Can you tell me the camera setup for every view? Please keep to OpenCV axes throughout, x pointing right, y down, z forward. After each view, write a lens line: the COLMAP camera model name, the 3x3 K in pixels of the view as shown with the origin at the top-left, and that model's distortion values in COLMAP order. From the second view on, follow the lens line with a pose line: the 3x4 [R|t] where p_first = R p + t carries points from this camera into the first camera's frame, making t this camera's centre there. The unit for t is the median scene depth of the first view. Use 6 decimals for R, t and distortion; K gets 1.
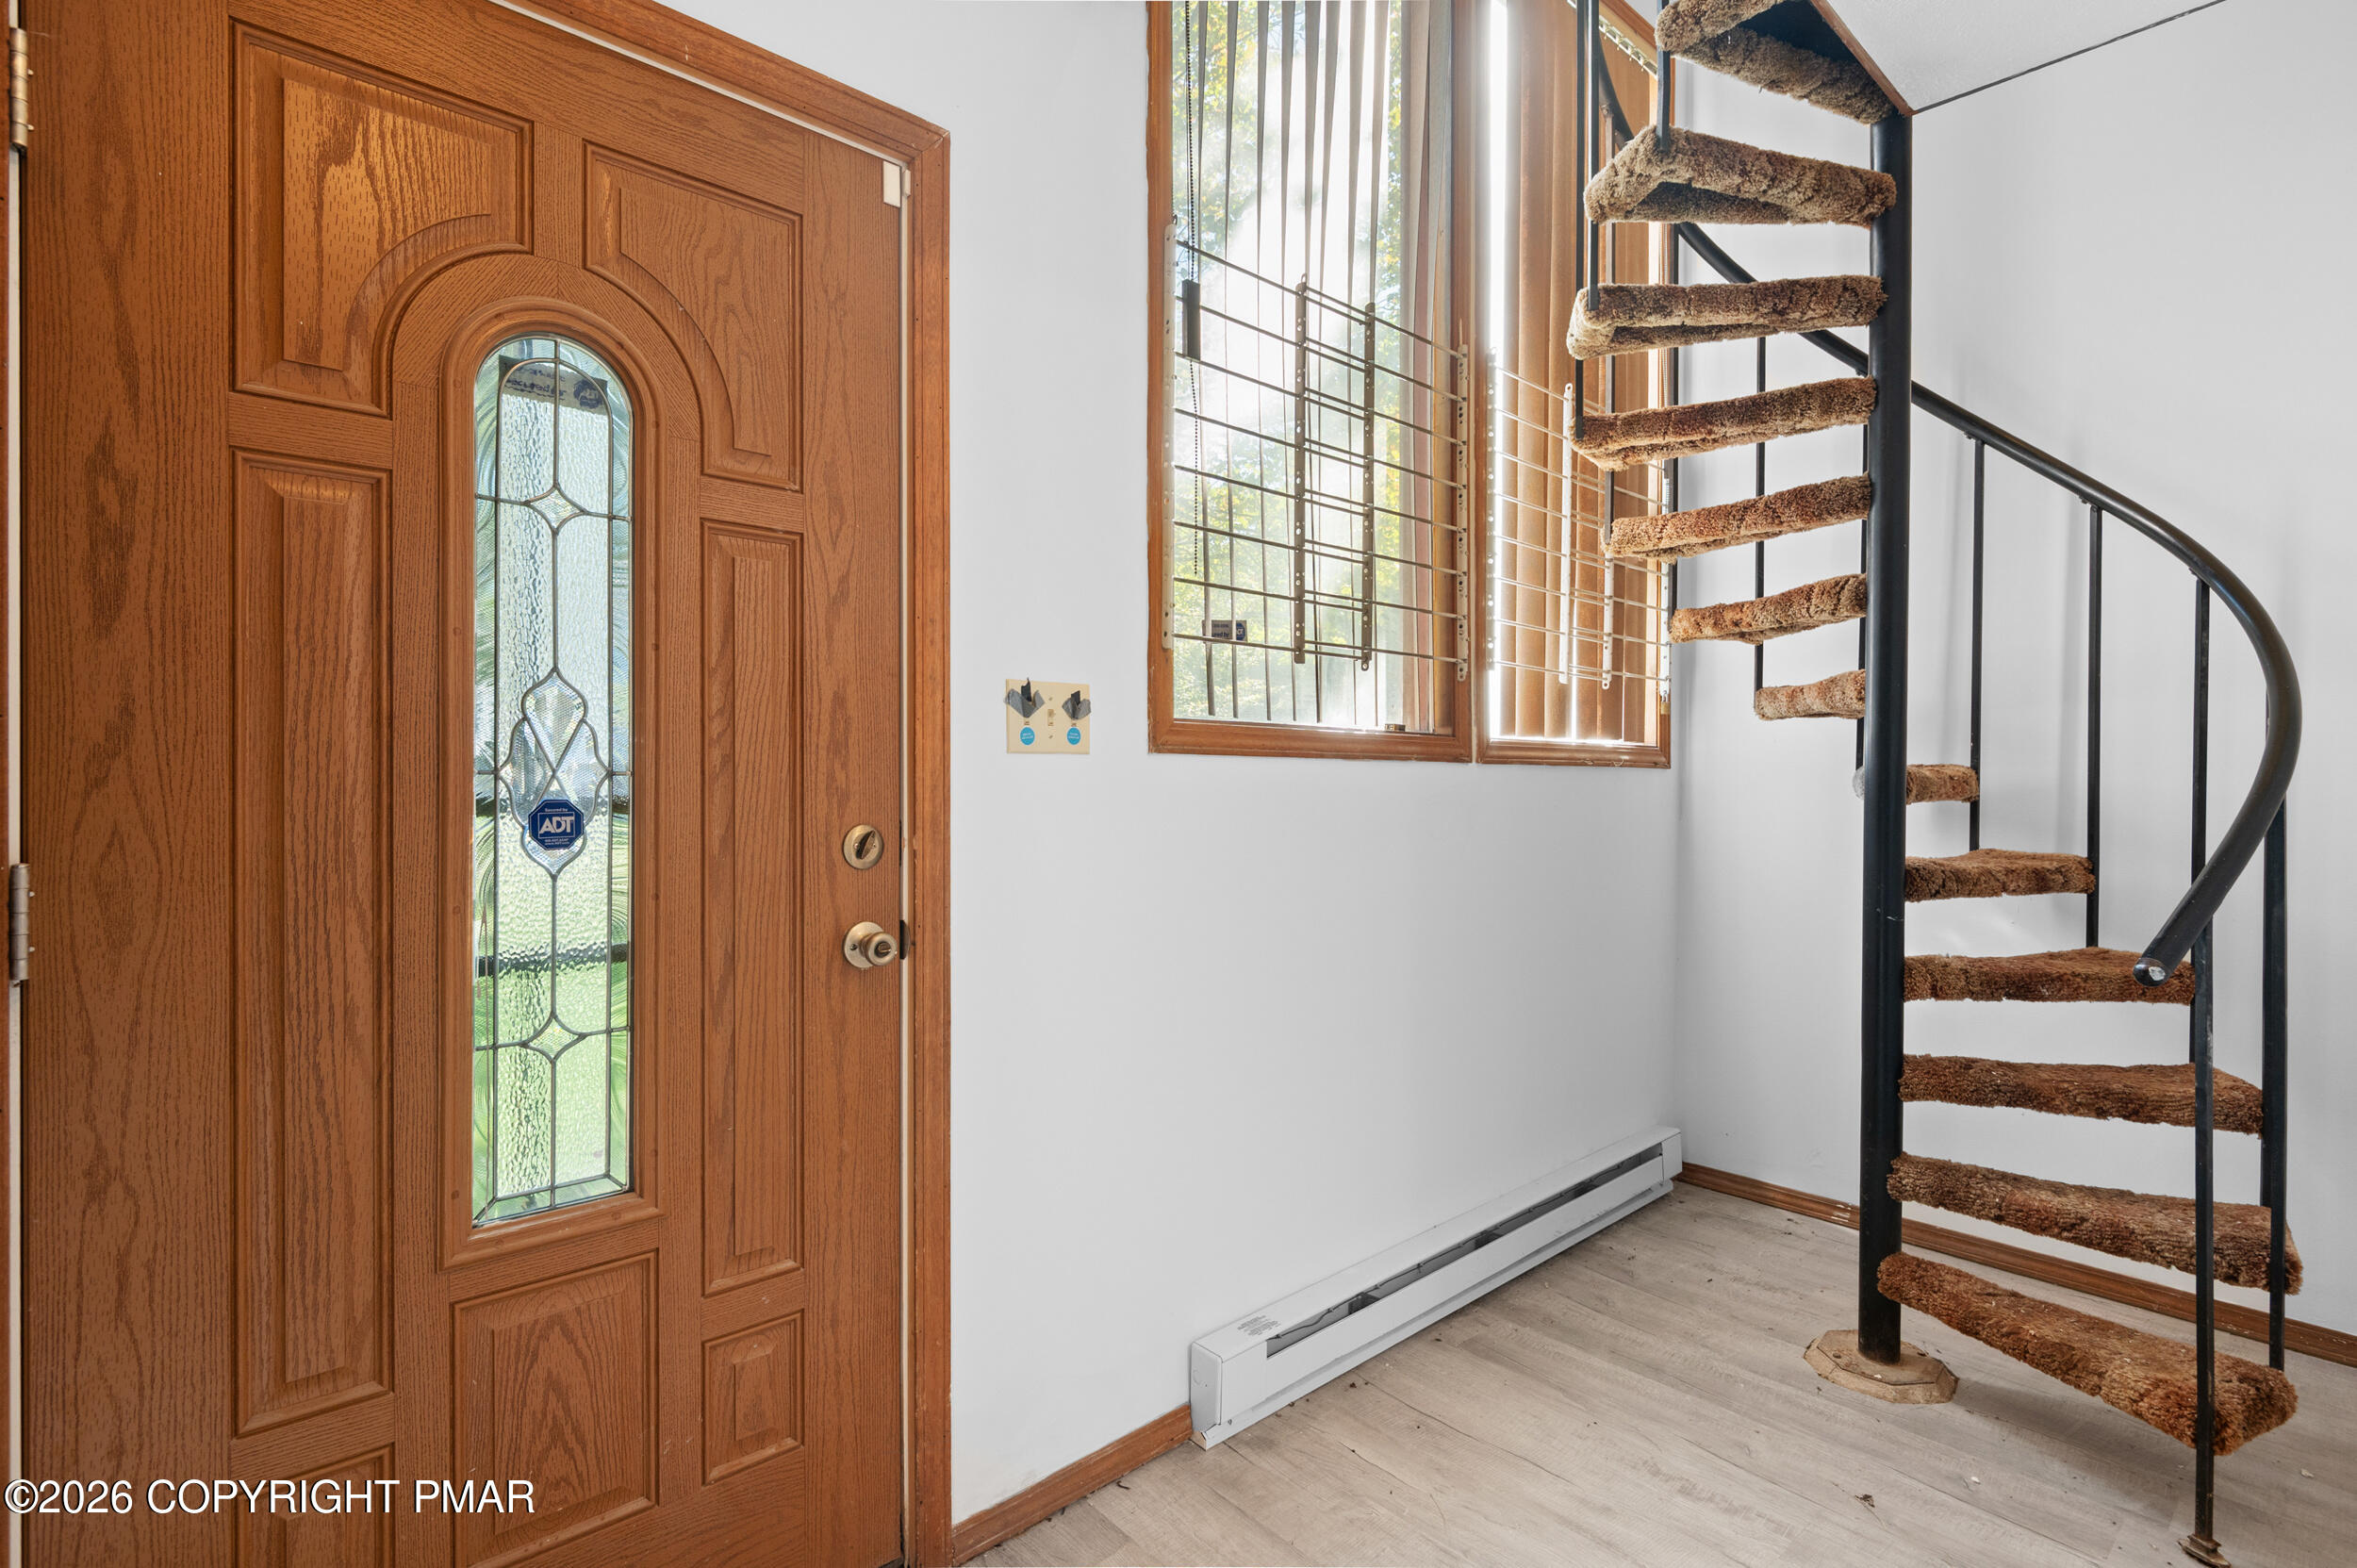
lens RADIAL K [[1166.8, 0, 1188.5], [0, 1166.8, 775.0], [0, 0, 1]] dist [-0.001511, -0.002295]
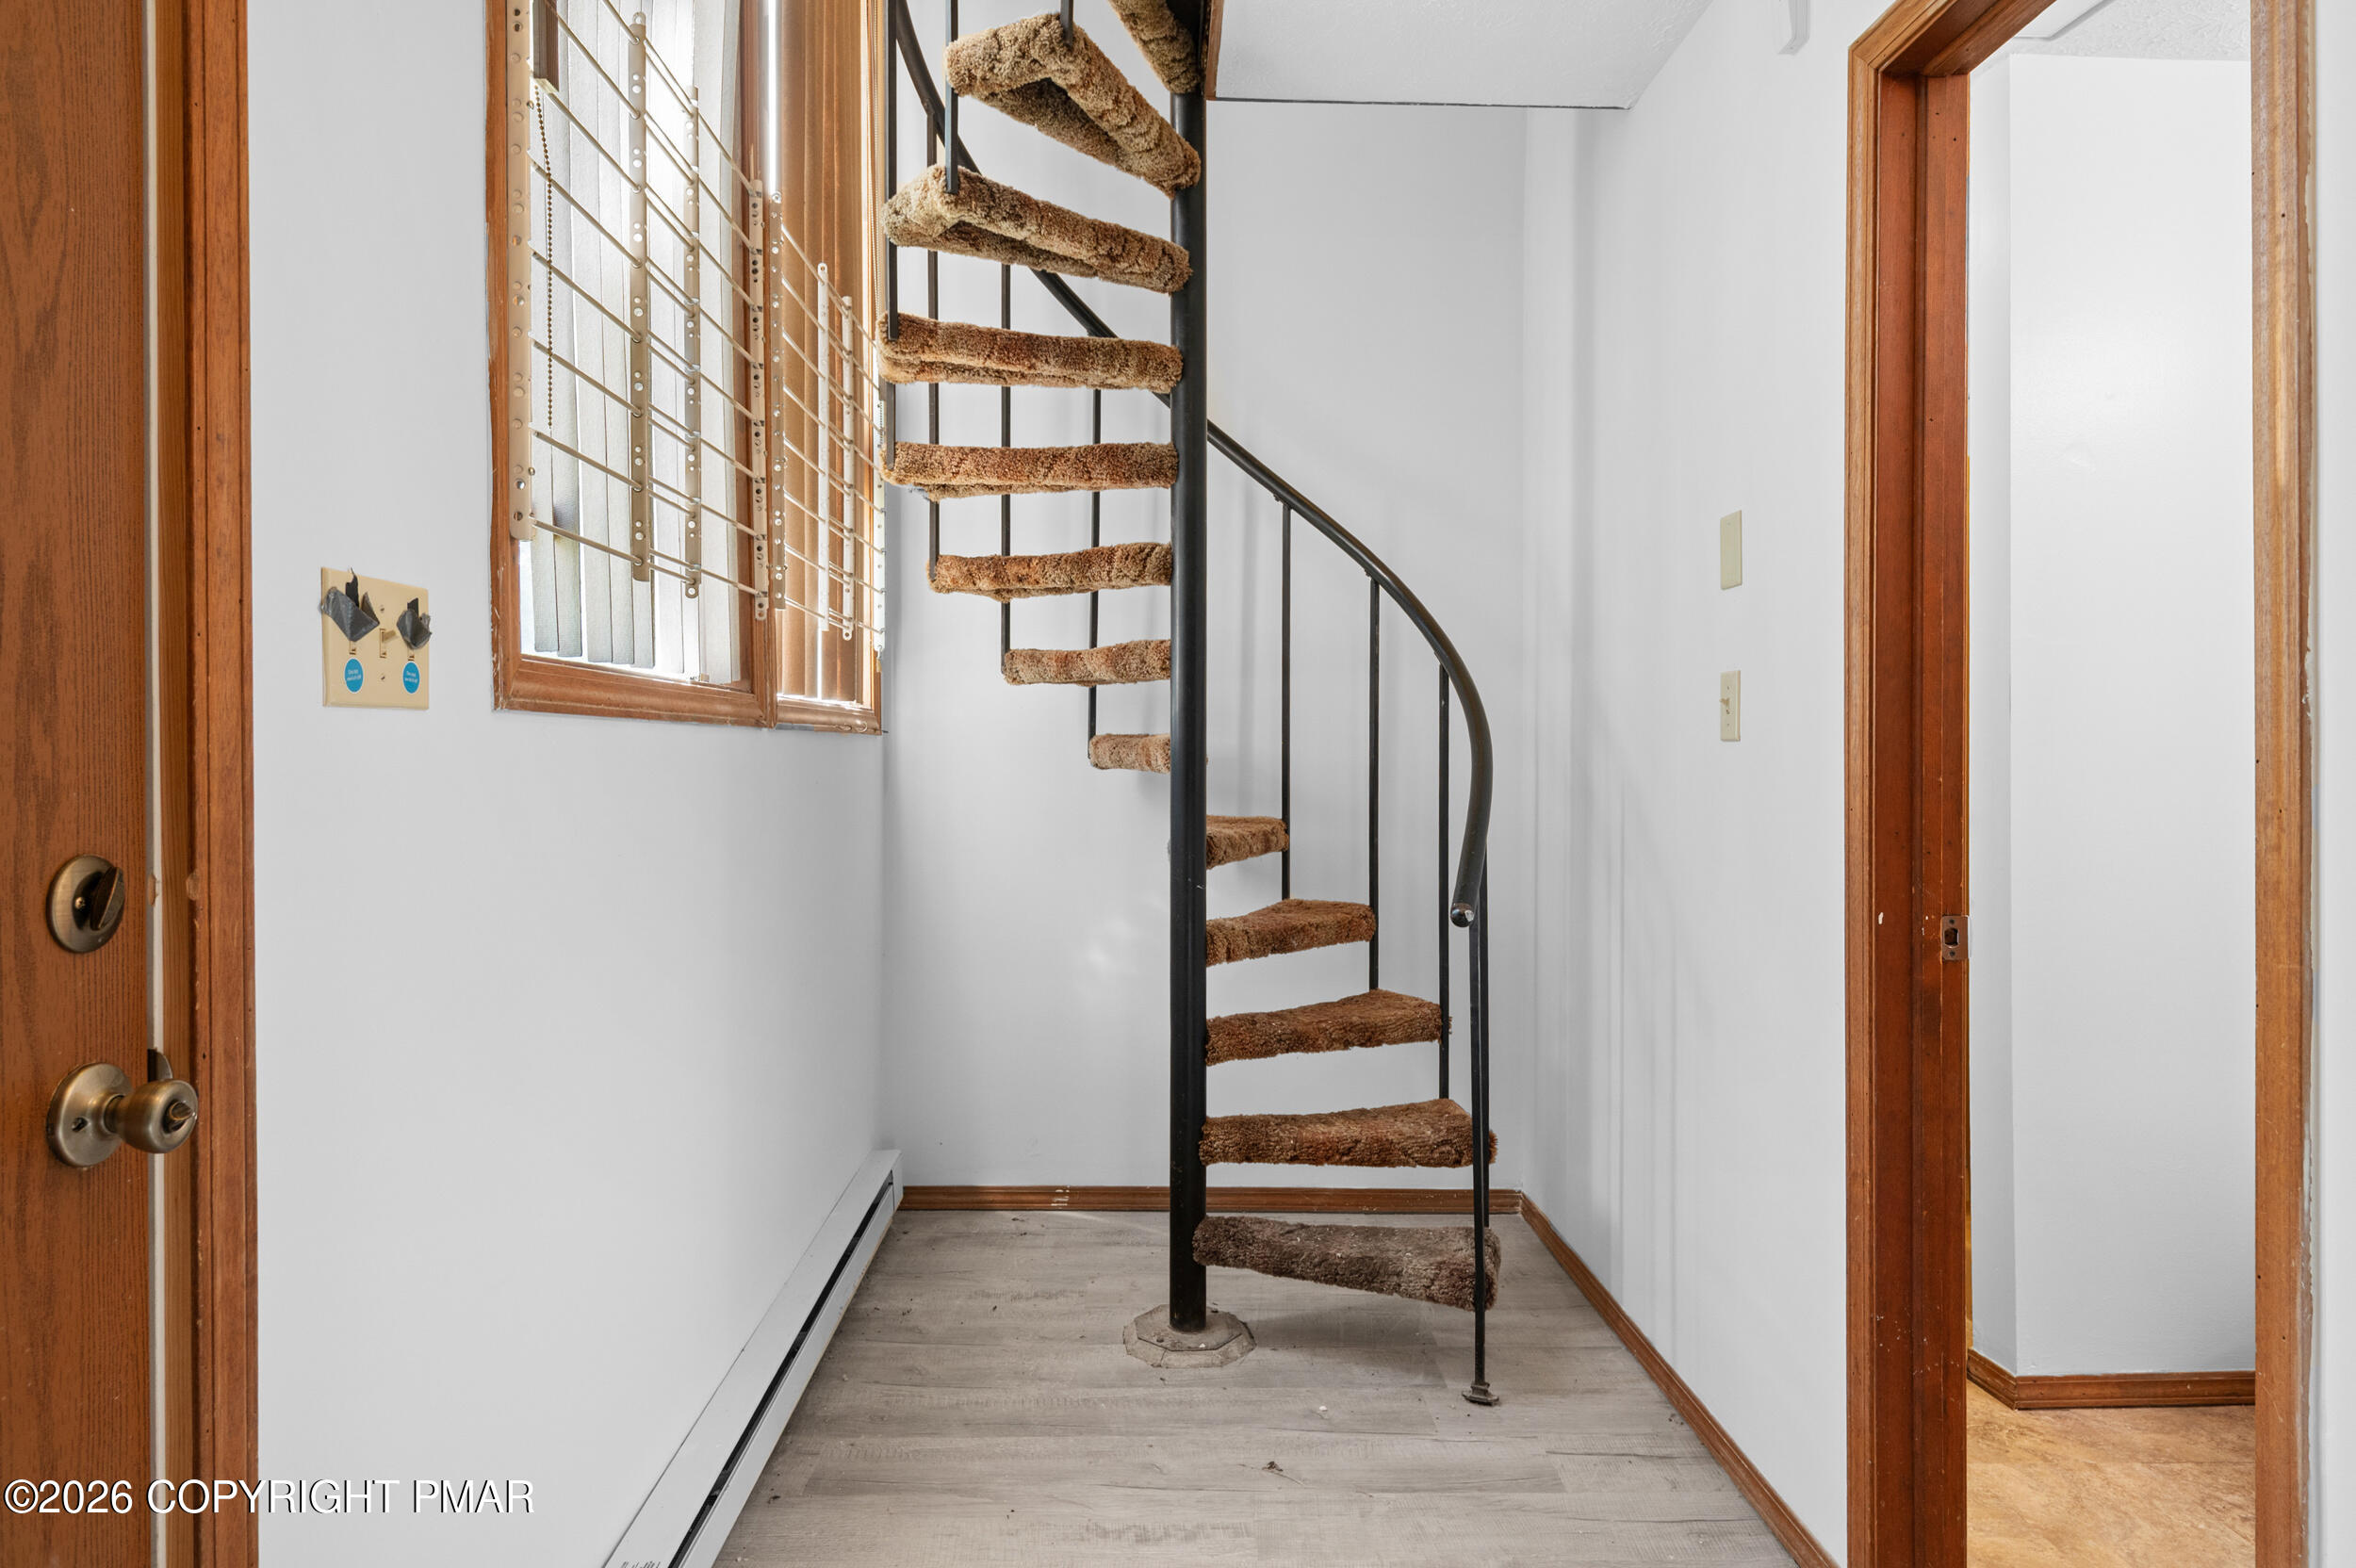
lens RADIAL K [[1377.4, 0, 1172.9], [0, 1377.4, 727.8], [0, 0, 1]] dist [0.019445, -0.023611]
pose [[0.642610, 0.010580, 0.766121, -0.344147], [-0.006268, 0.999944, -0.008552, -0.005129], [-0.766168, 0.000694, 0.642640, 0.258792]]
